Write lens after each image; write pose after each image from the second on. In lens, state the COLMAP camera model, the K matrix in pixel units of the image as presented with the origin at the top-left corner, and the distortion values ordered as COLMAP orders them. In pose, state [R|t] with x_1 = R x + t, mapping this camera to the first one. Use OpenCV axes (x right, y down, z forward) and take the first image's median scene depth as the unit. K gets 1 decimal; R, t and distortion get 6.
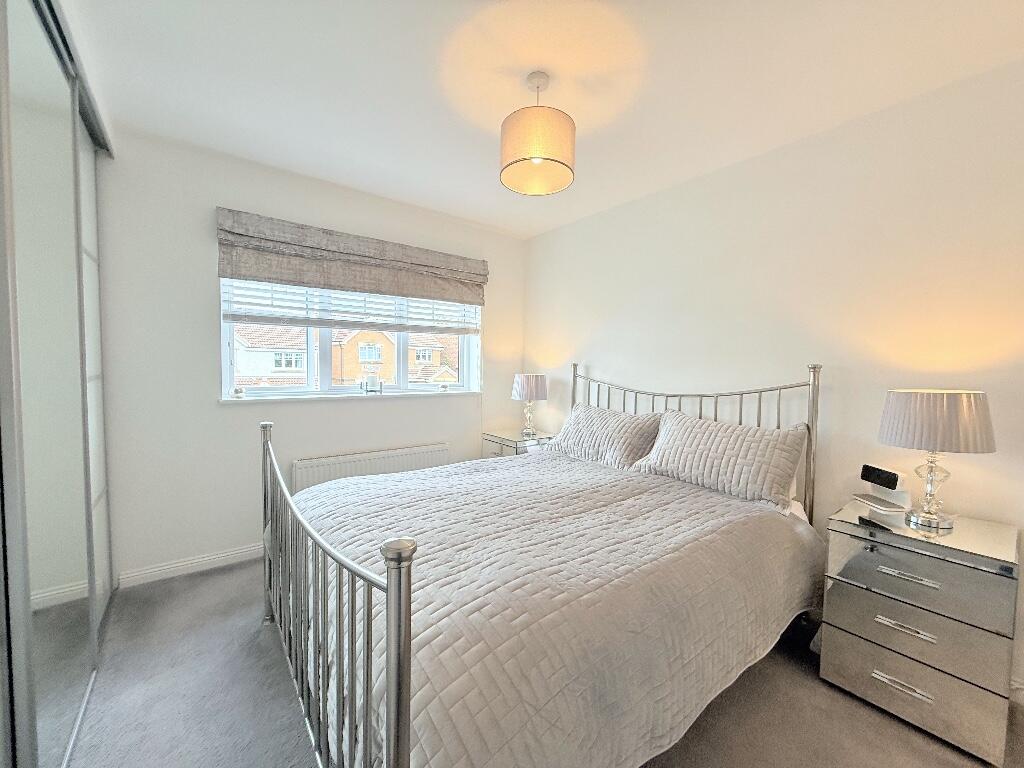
lens RADIAL K [[408.7, 0, 509.1], [0, 408.7, 384.2], [0, 0, 1]] dist [0.000177, 0.000006]
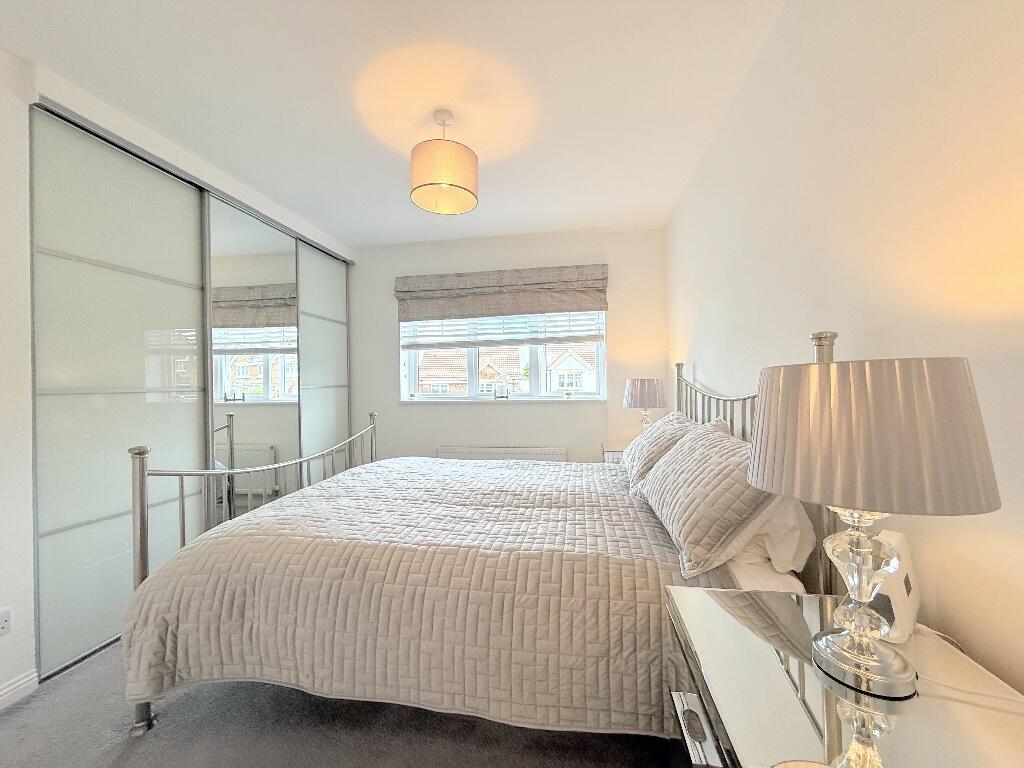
lens RADIAL K [[408.4, 0, 515.3], [0, 408.4, 398.1], [0, 0, 1]] dist [-0.000090, -0.000008]
pose [[0.692322, -0.000256, -0.721589, 0.595408], [-0.001558, 0.999997, -0.001849, 0.022532], [0.721587, 0.002404, 0.692319, 0.214659]]
